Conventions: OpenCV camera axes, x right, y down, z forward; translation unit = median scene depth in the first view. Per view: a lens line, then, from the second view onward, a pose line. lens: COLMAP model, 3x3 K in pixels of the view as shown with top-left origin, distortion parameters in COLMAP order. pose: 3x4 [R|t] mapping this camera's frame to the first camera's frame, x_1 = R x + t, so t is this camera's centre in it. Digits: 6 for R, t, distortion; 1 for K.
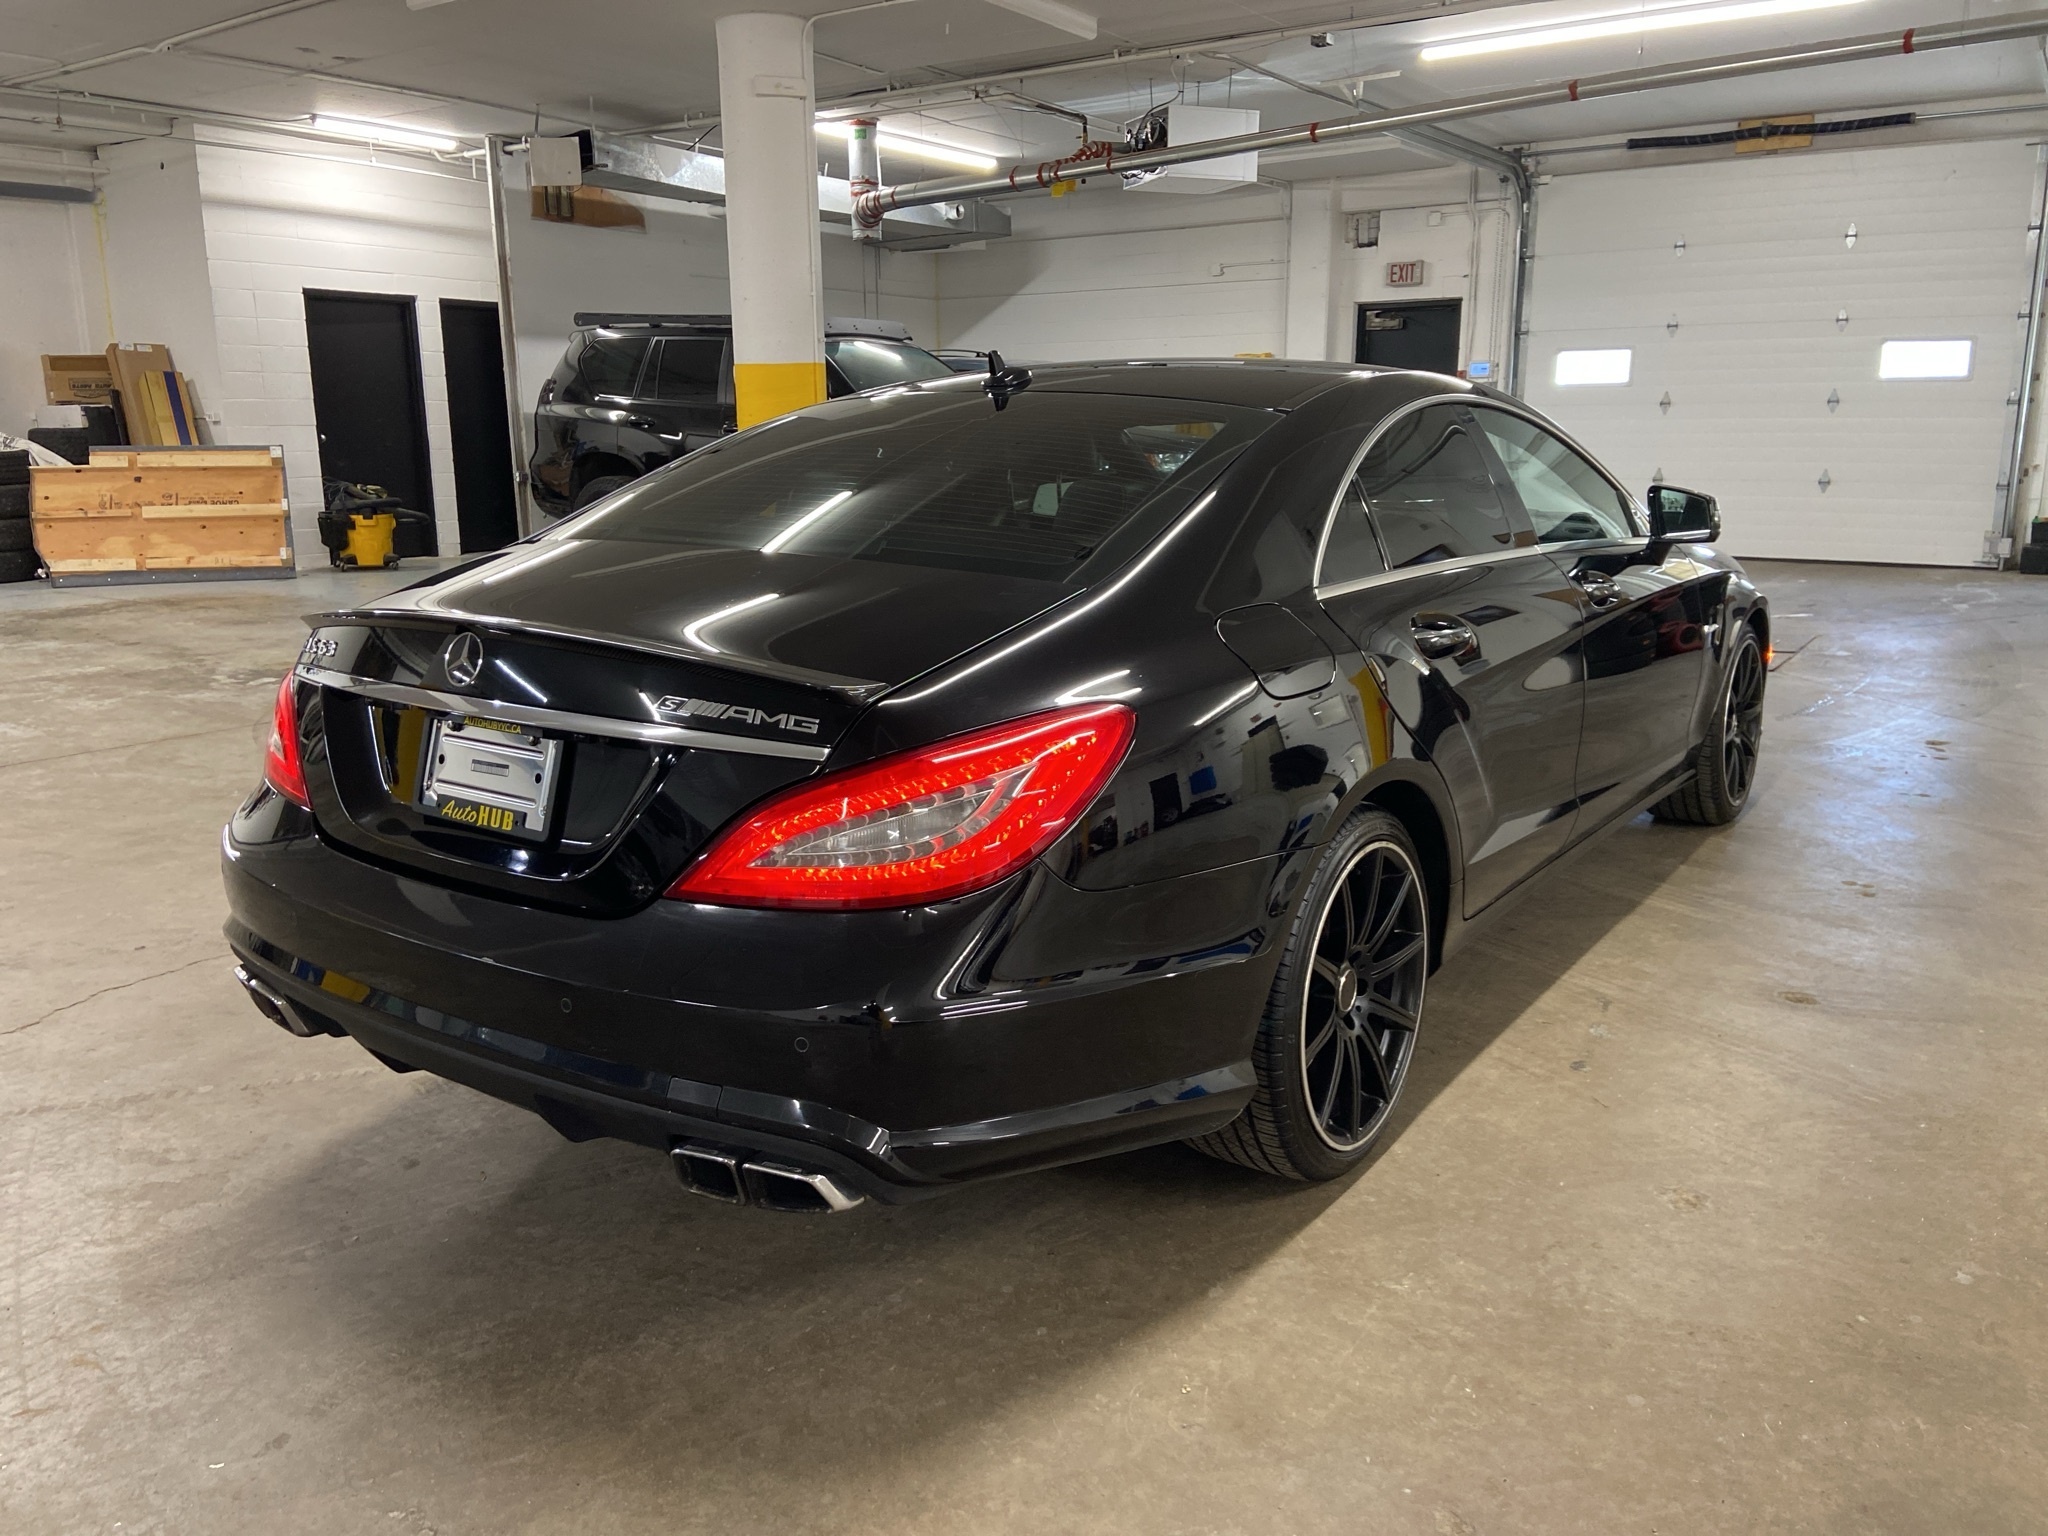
lens RADIAL K [[1520.3, 0, 1024.0], [0, 1520.3, 768.0], [0, 0, 1]] dist [0.105398, -0.122779]
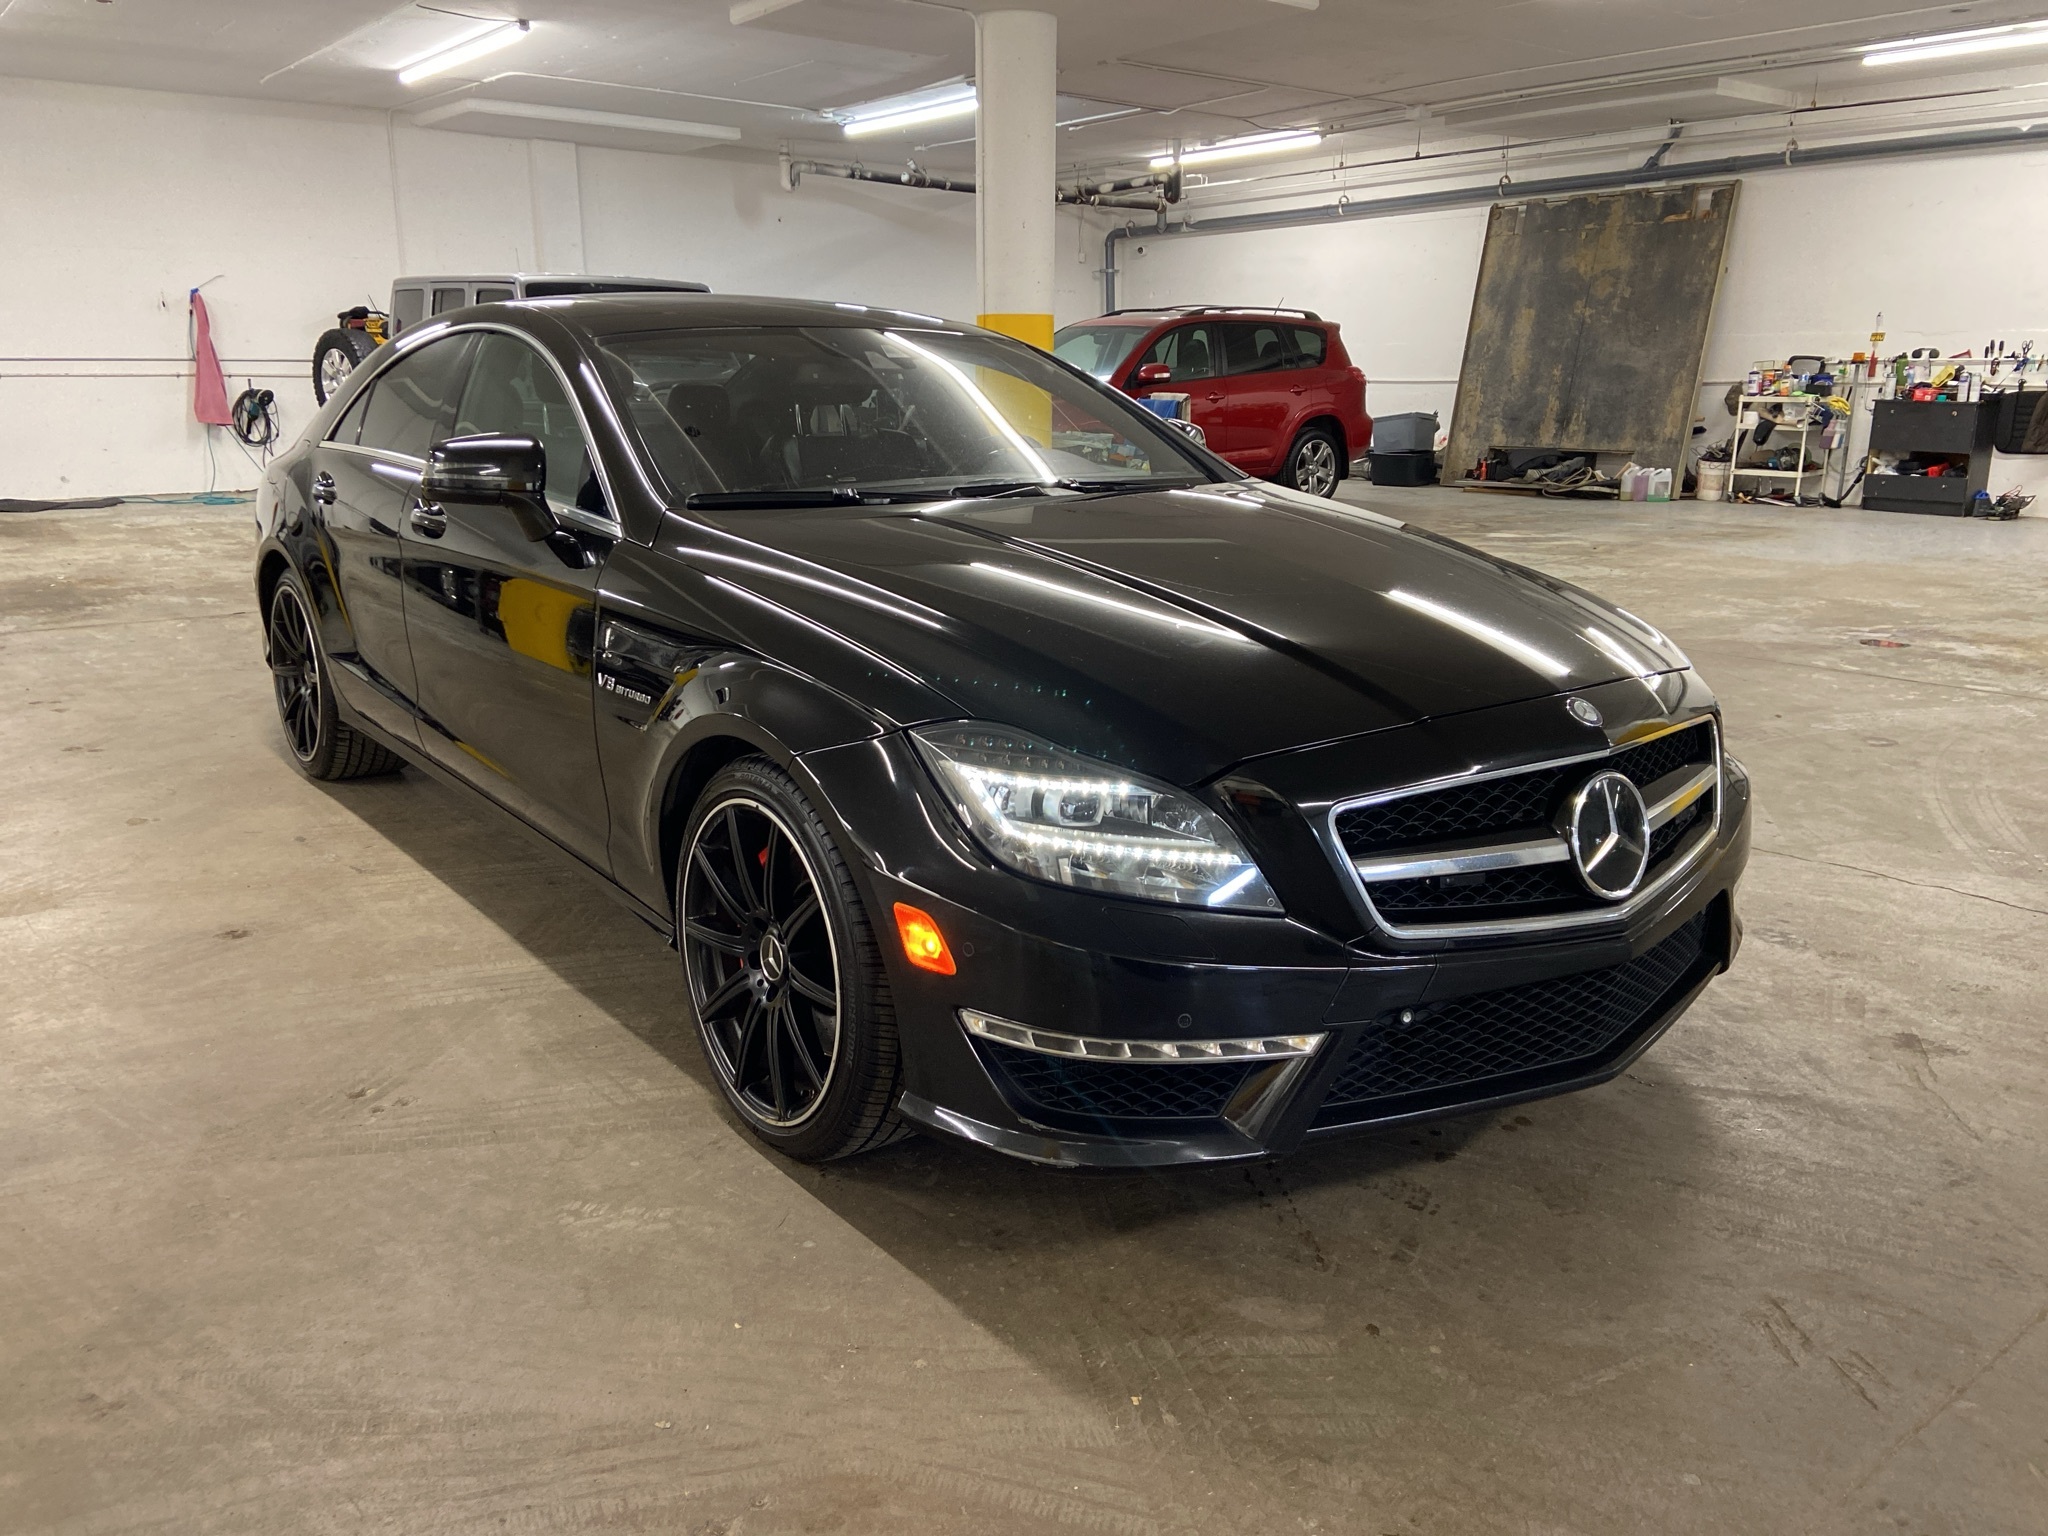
lens RADIAL K [[1520.3, 0, 1024.0], [0, 1520.3, 768.0], [0, 0, 1]] dist [0.105398, -0.122779]
pose [[-0.285623, 0.246152, -0.926190, 0.372889], [-0.218684, 0.924212, 0.313066, -0.109660], [0.933058, 0.291962, -0.210147, 0.493347]]
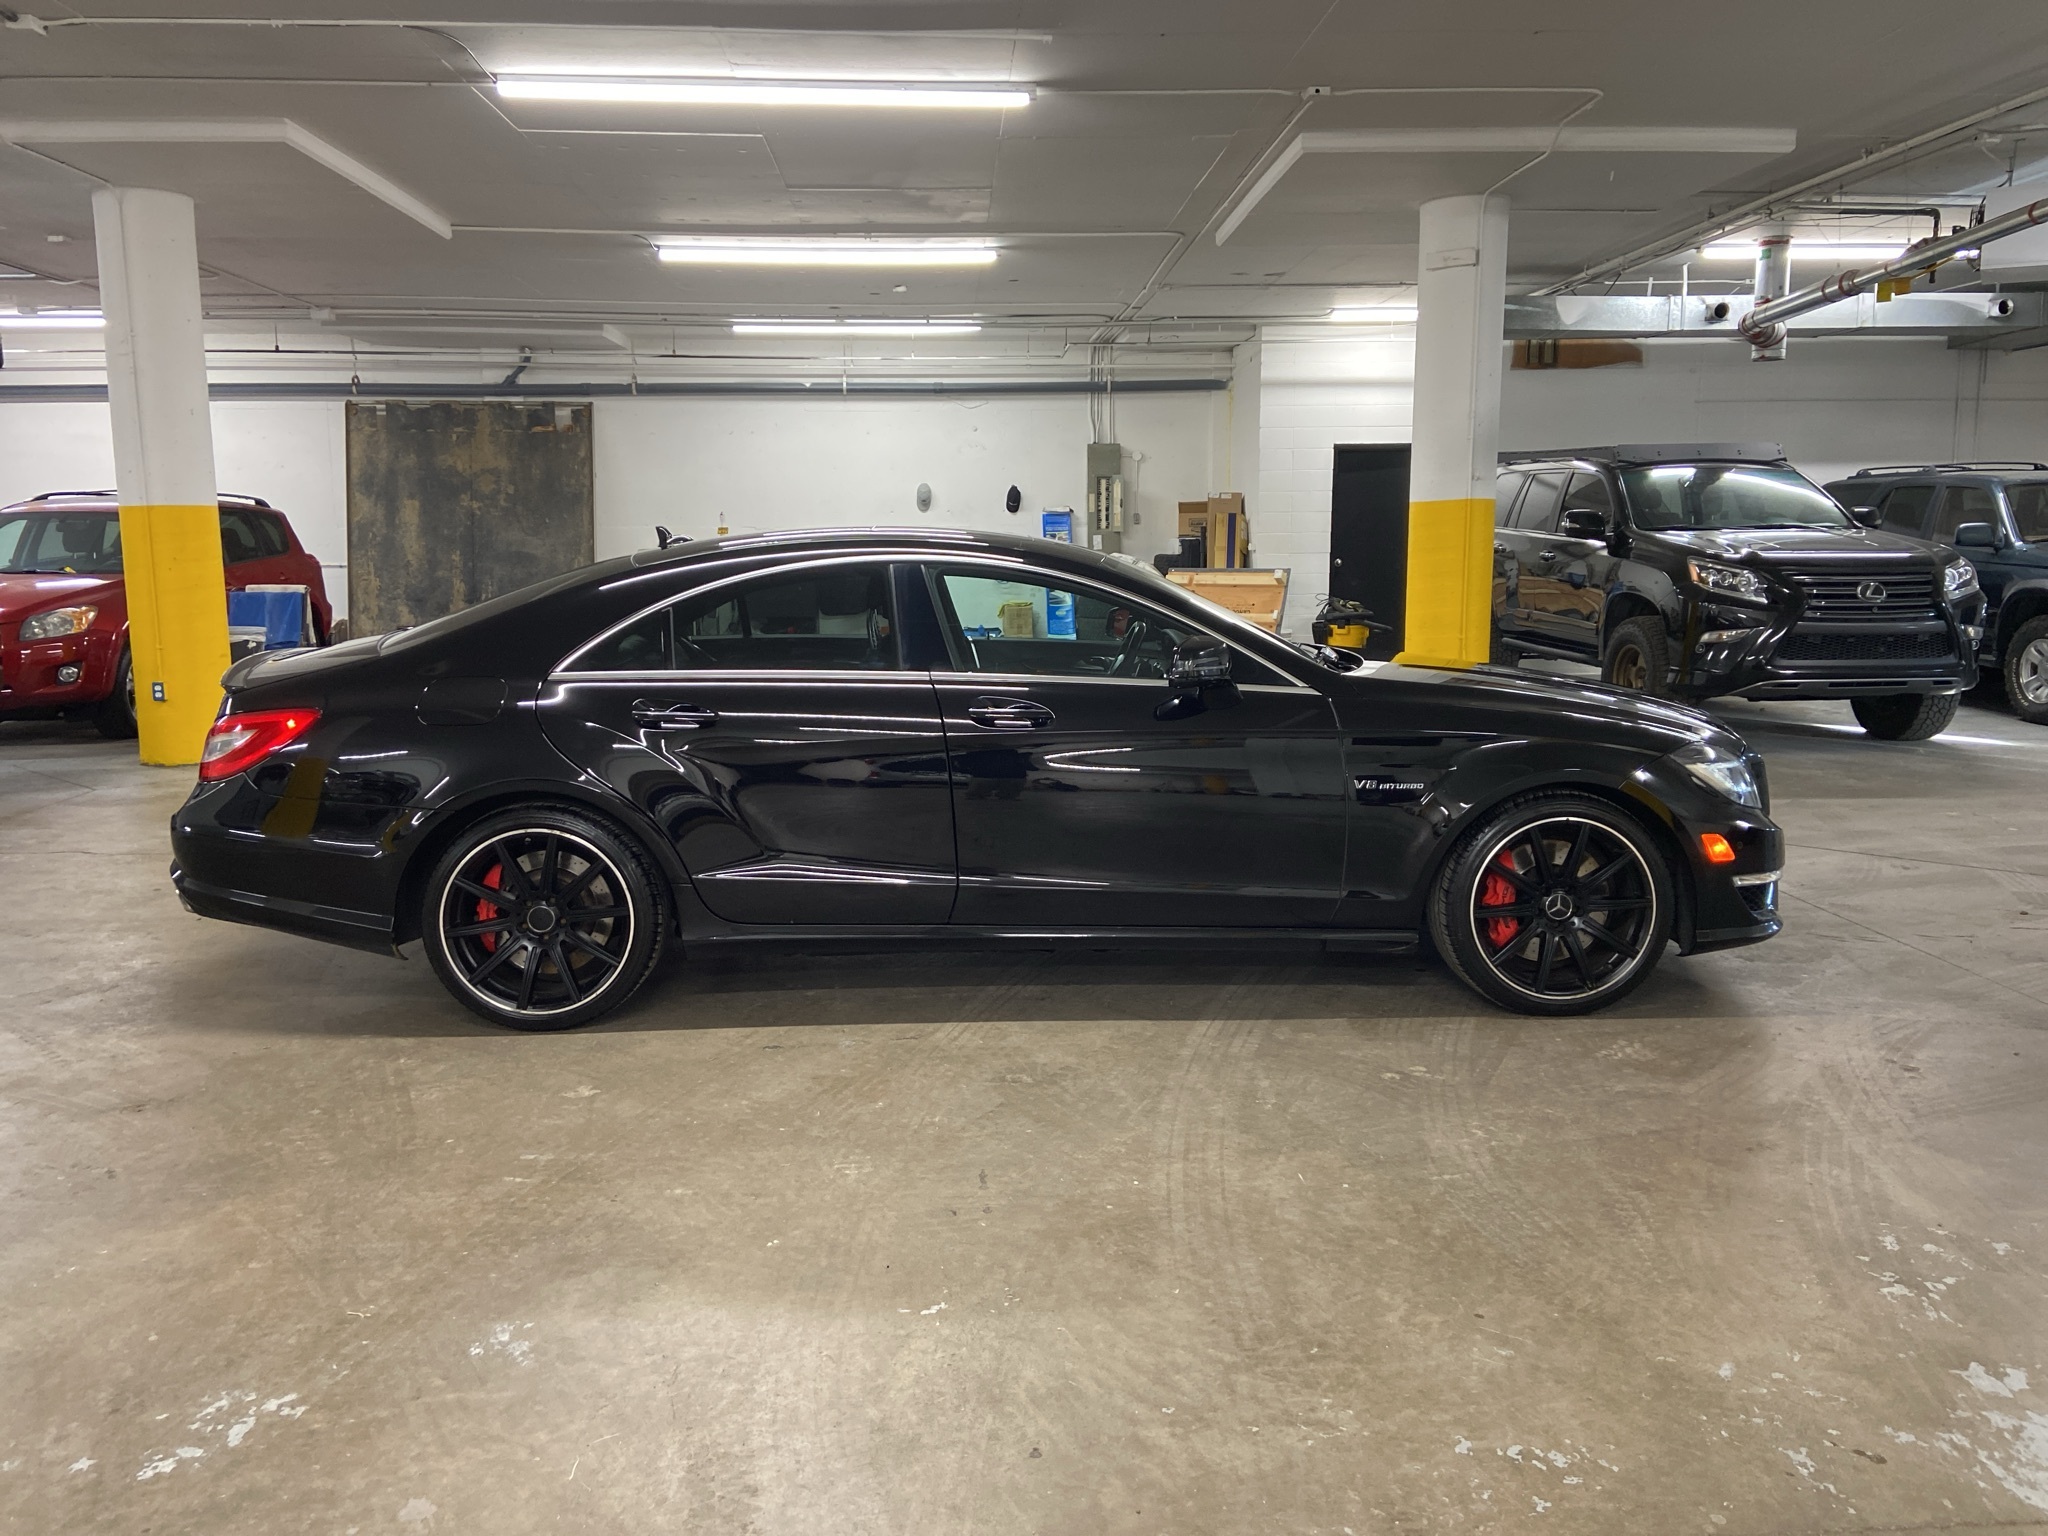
lens RADIAL K [[1520.3, 0, 1024.0], [0, 1520.3, 768.0], [0, 0, 1]] dist [0.105398, -0.122779]
pose [[0.608710, 0.119238, -0.784381, 0.406146], [-0.176149, 0.984279, 0.012927, -0.027316], [0.773591, 0.130299, 0.620144, 0.085201]]
